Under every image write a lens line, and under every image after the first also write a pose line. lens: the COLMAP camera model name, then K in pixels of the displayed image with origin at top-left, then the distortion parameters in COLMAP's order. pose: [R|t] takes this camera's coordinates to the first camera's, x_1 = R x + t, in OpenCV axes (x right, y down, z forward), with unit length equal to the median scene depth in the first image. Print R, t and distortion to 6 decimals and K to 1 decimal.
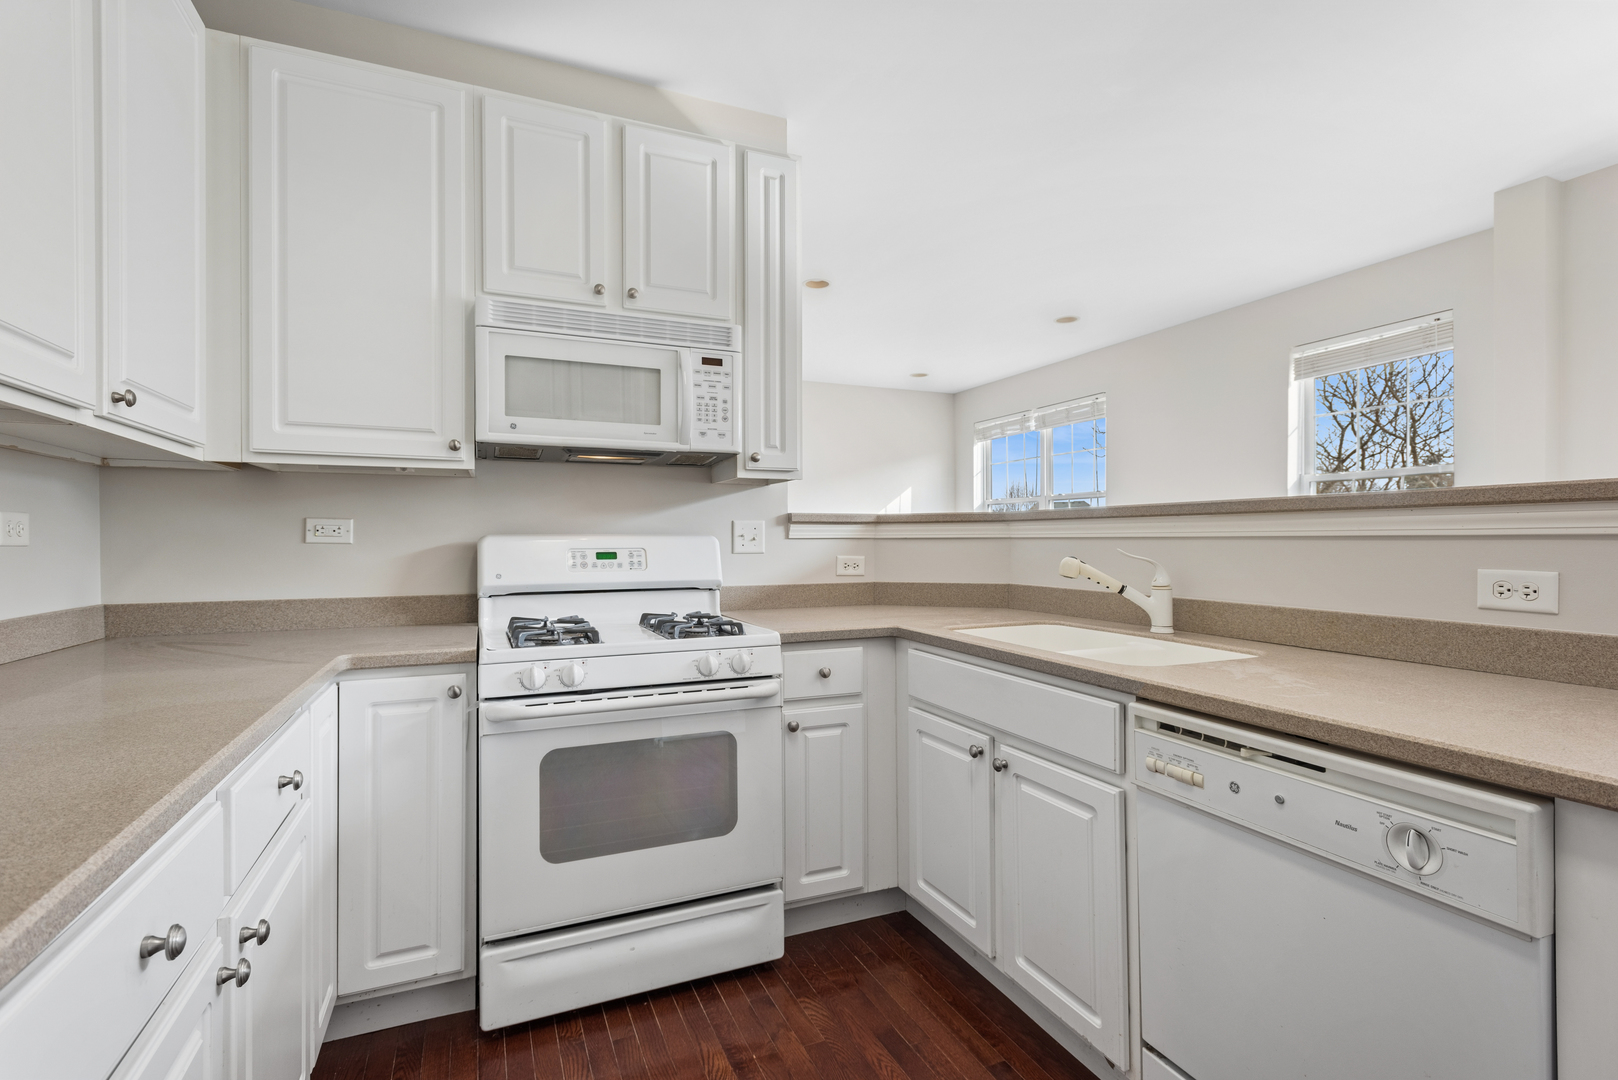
lens RADIAL K [[772.6, 0, 816.6], [0, 772.6, 540.9], [0, 0, 1]] dist [-0.001394, -0.000181]
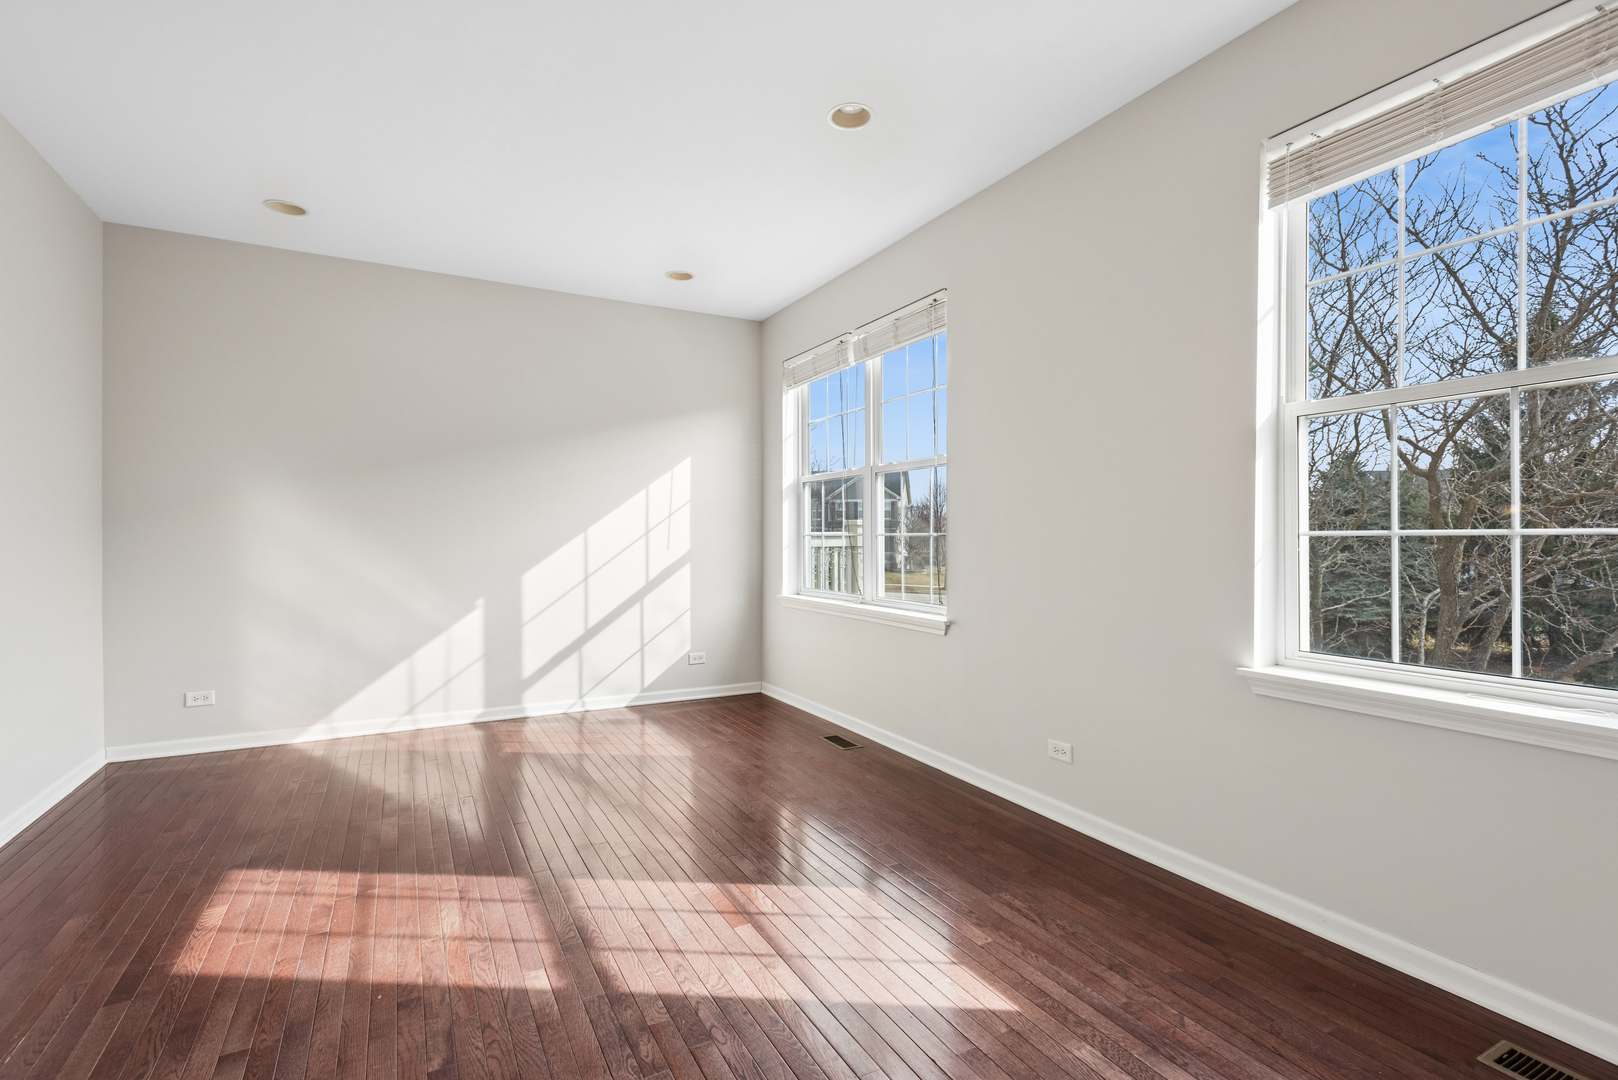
lens RADIAL K [[772.6, 0, 802.0], [0, 772.6, 533.3], [0, 0, 1]] dist [-0.001394, -0.000181]
pose [[0.997690, -0.006019, 0.067670, 0.194643], [0.006345, 0.999969, -0.004611, 0.001846], [-0.067640, 0.005030, 0.997697, 0.360910]]
